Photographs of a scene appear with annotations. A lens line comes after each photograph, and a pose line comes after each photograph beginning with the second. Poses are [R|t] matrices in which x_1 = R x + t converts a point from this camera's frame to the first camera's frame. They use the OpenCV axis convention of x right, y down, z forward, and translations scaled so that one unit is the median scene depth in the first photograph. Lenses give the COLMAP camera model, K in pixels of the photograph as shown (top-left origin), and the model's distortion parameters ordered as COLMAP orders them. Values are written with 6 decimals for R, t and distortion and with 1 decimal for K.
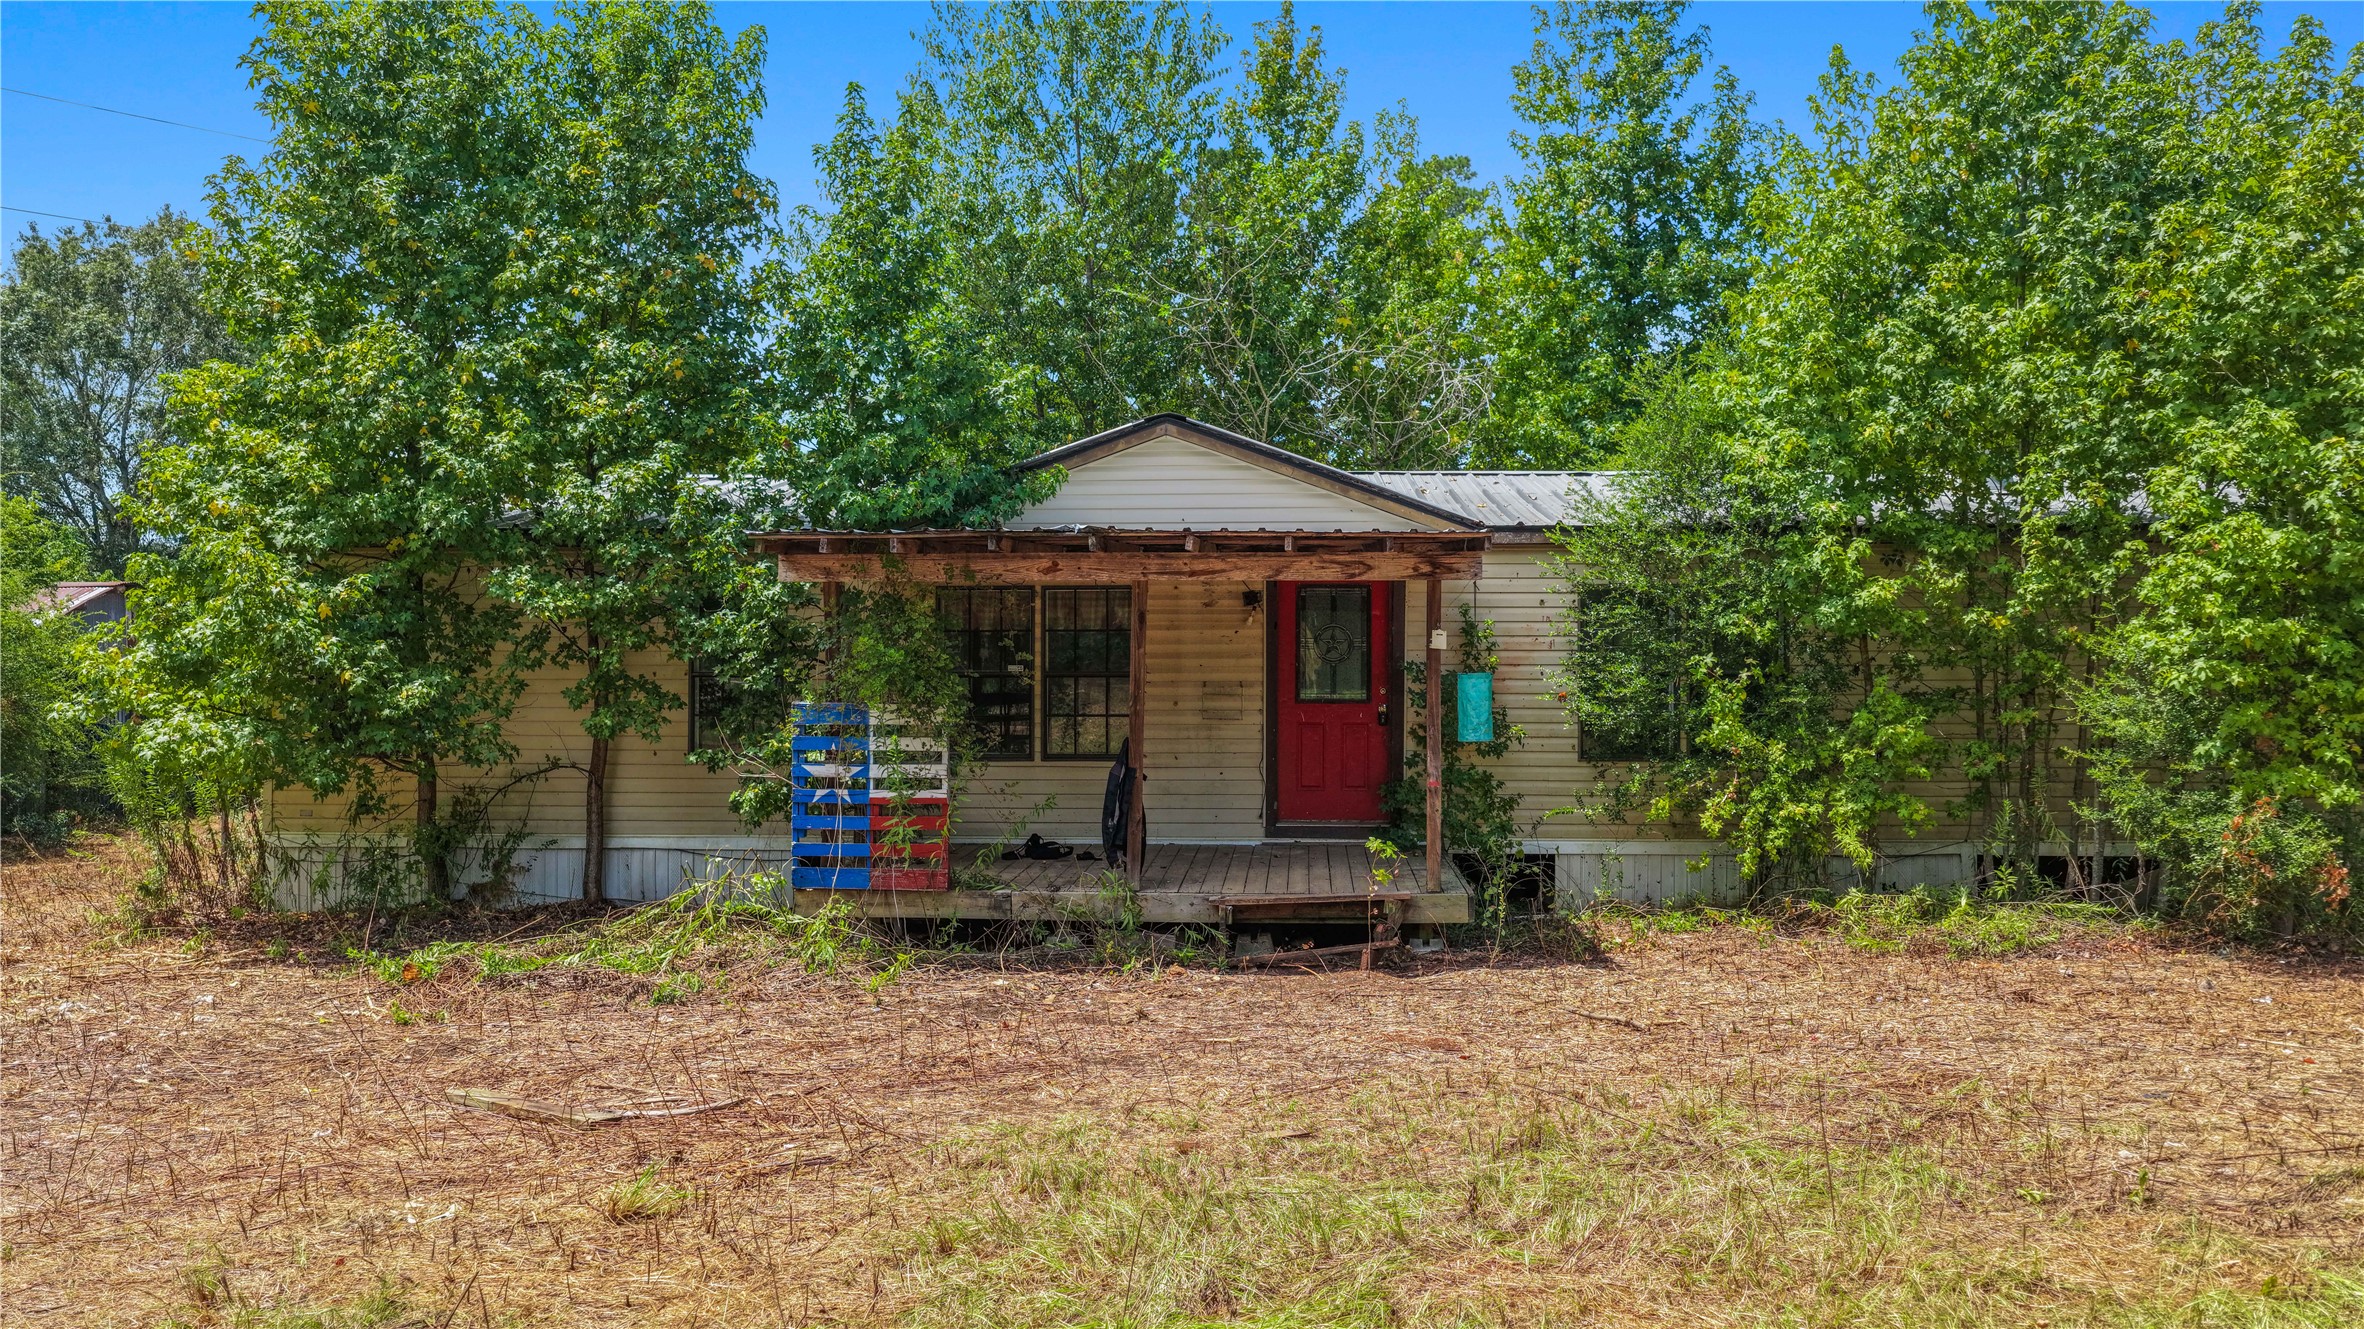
lens RADIAL K [[1991.3, 0, 1196.6], [0, 1991.3, 668.8], [0, 0, 1]] dist [0.007556, 0.004388]
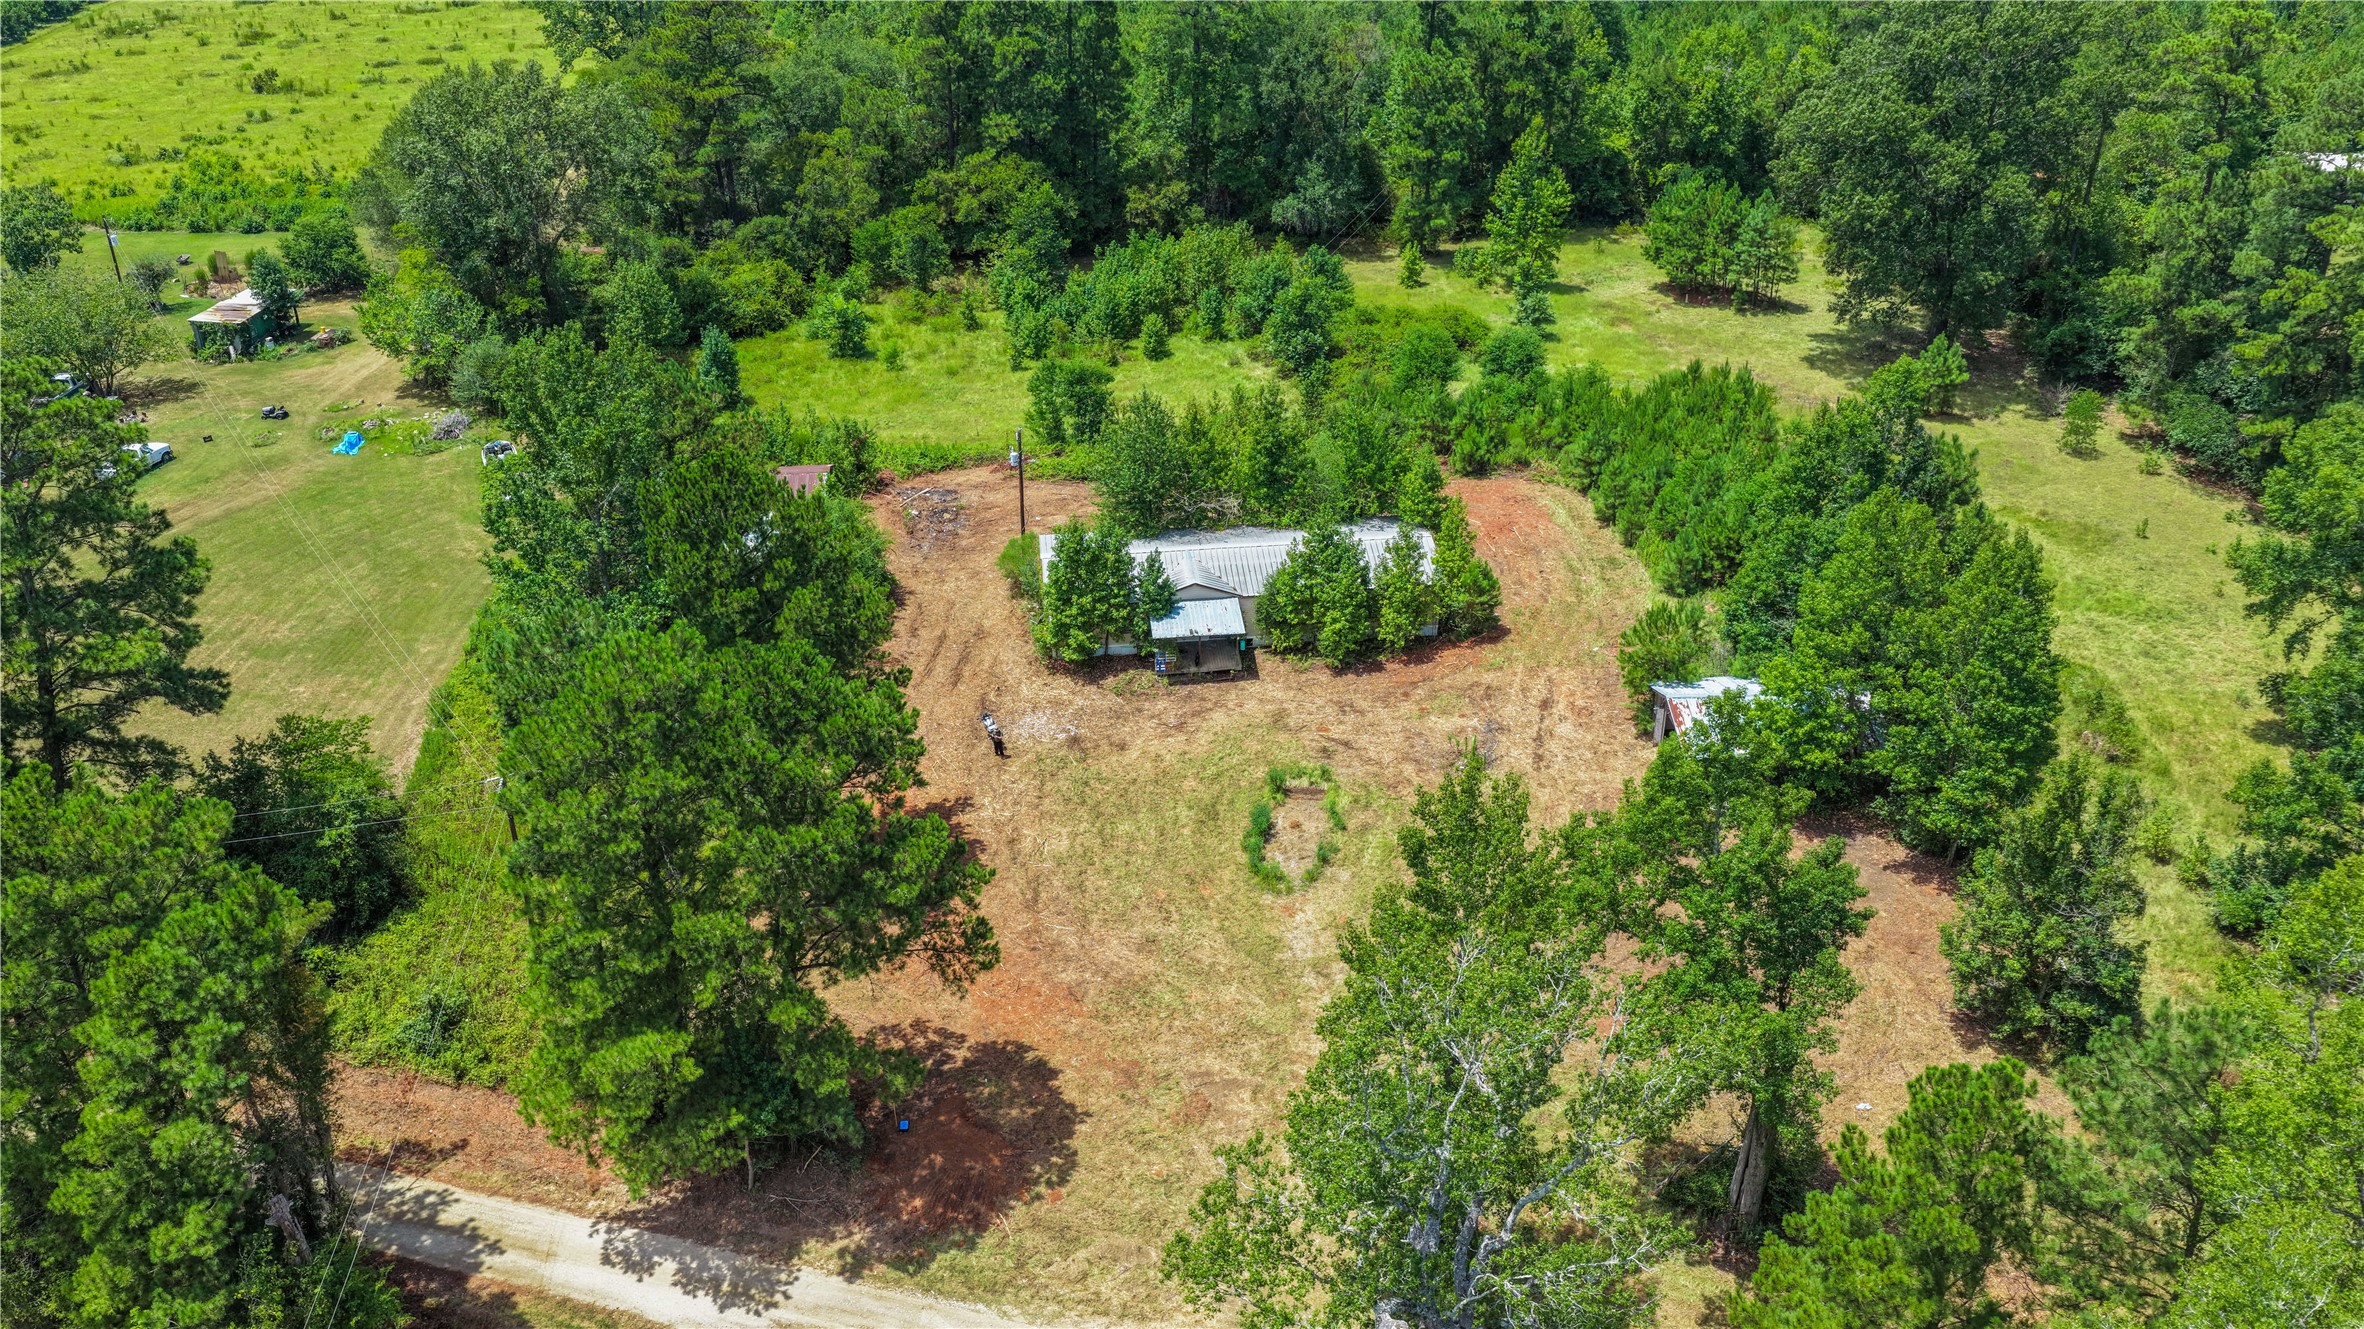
lens RADIAL K [[2093.1, 0, 1268.8], [0, 2093.1, 598.9], [0, 0, 1]] dist [0.015491, 0.002775]
pose [[0.983909, -0.074852, 0.162234, -1.008243], [-0.007908, 0.888879, 0.458074, -3.648198], [-0.178494, -0.451986, 0.873984, -5.714515]]
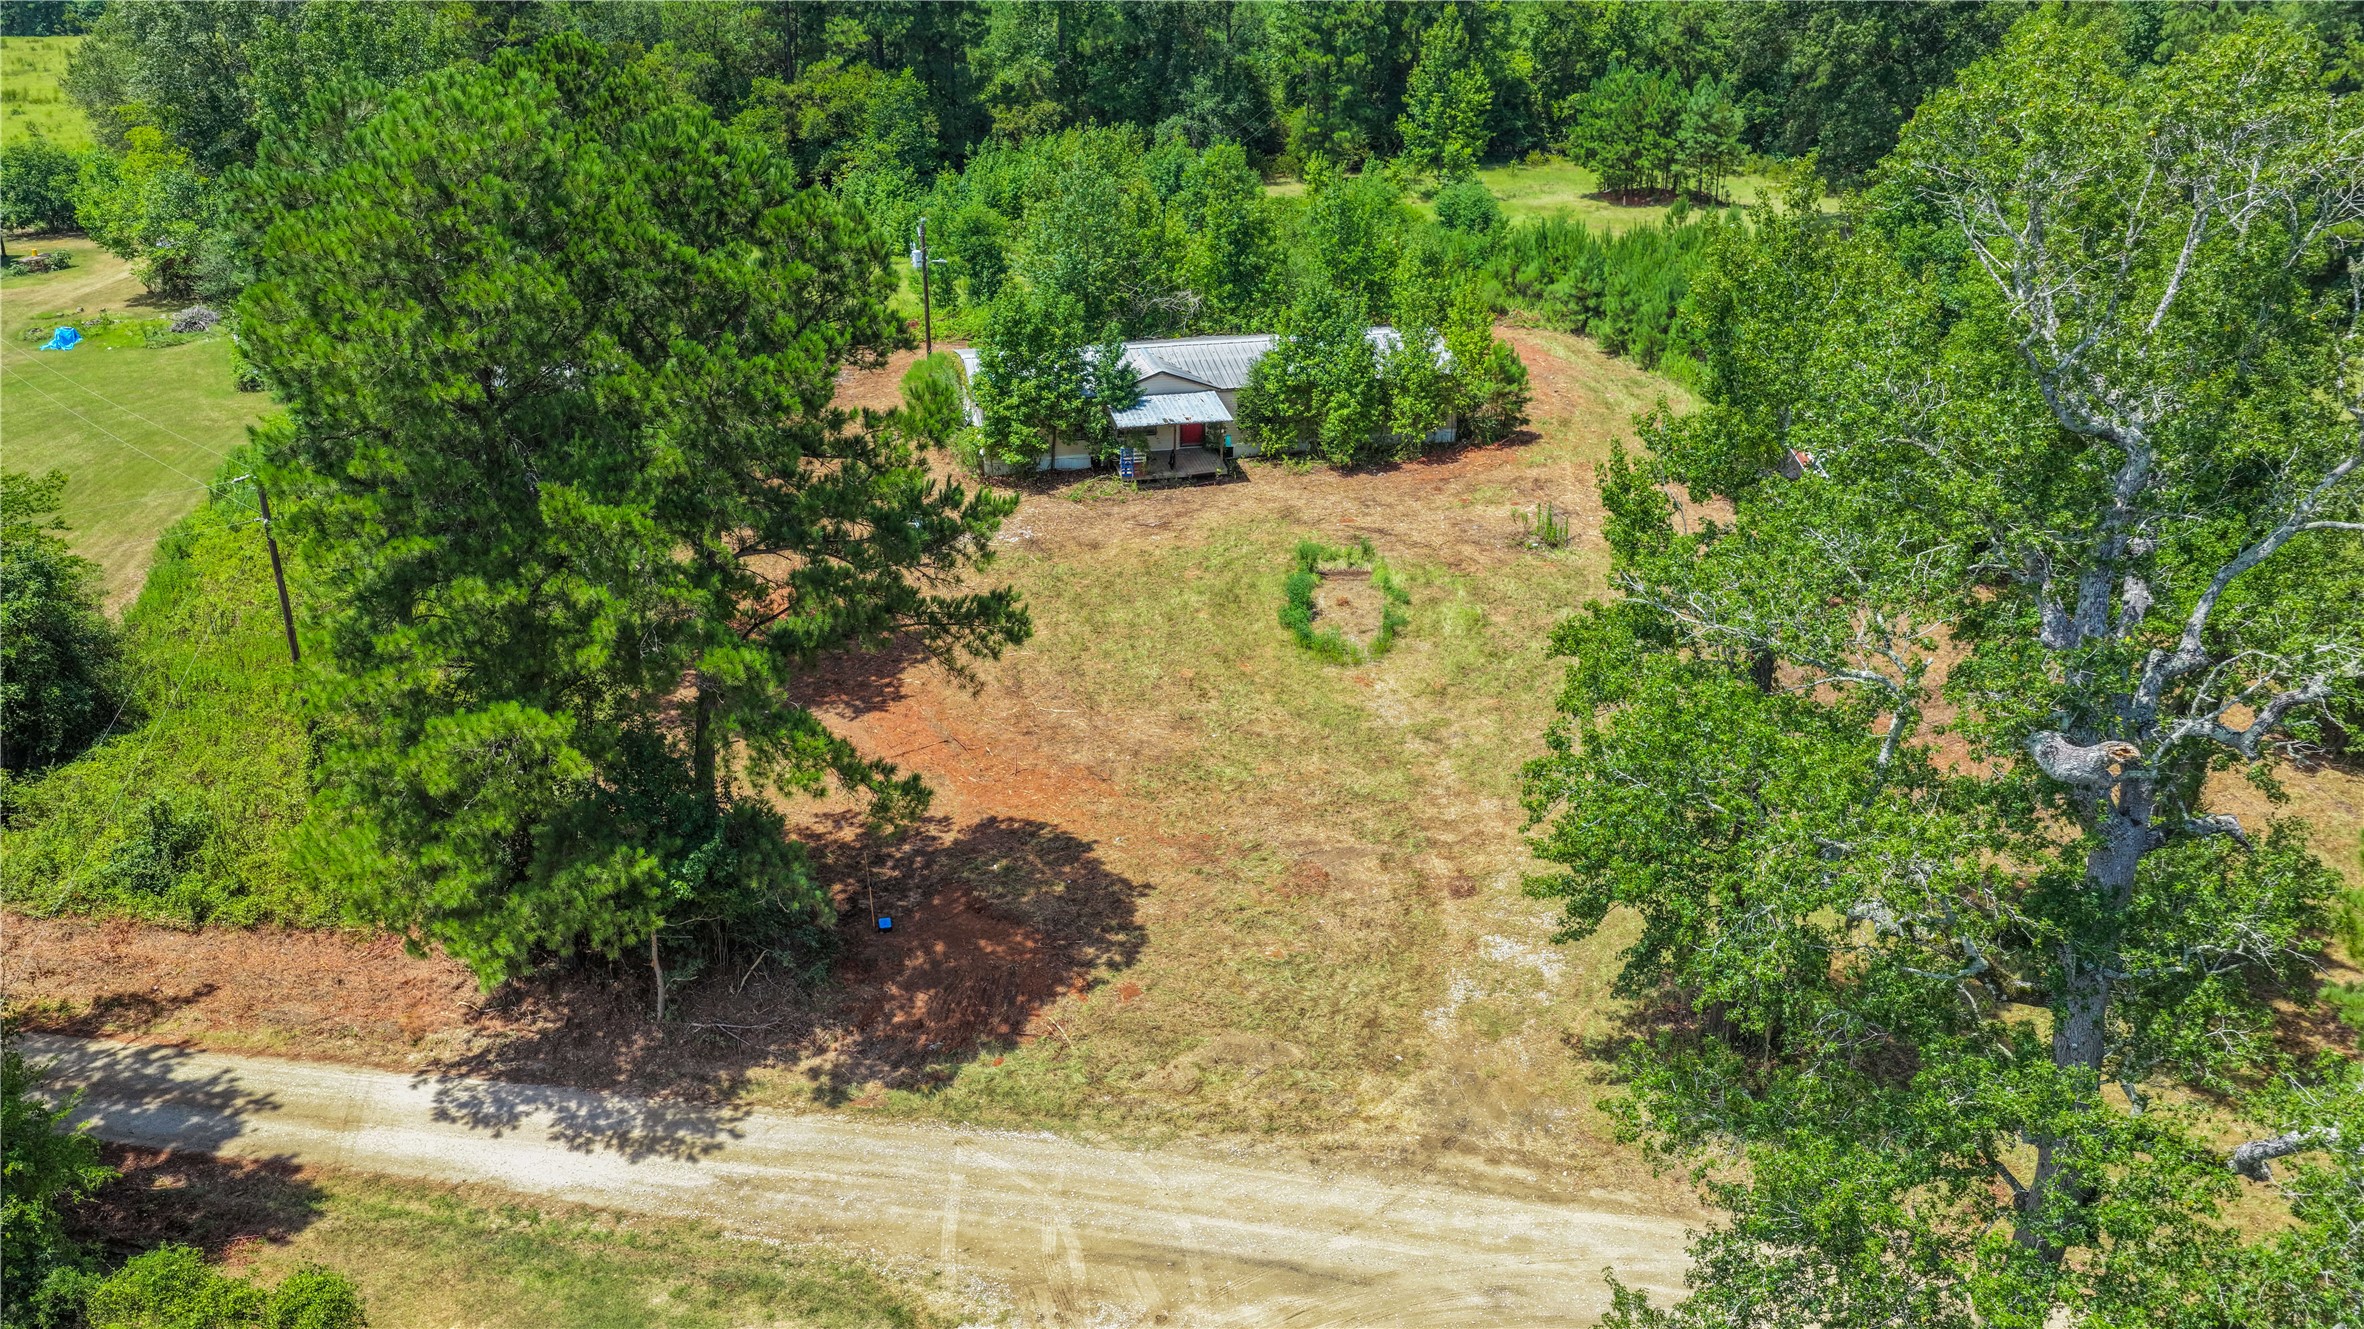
lens RADIAL K [[2066.3, 0, 1231.5], [0, 2066.3, 591.2], [0, 0, 1]] dist [0.035595, 0.001836]
pose [[0.962182, -0.096055, 0.254911, -1.446307], [-0.005322, 0.928961, 0.370139, -1.812289], [-0.272356, -0.357497, 0.893318, -4.634627]]
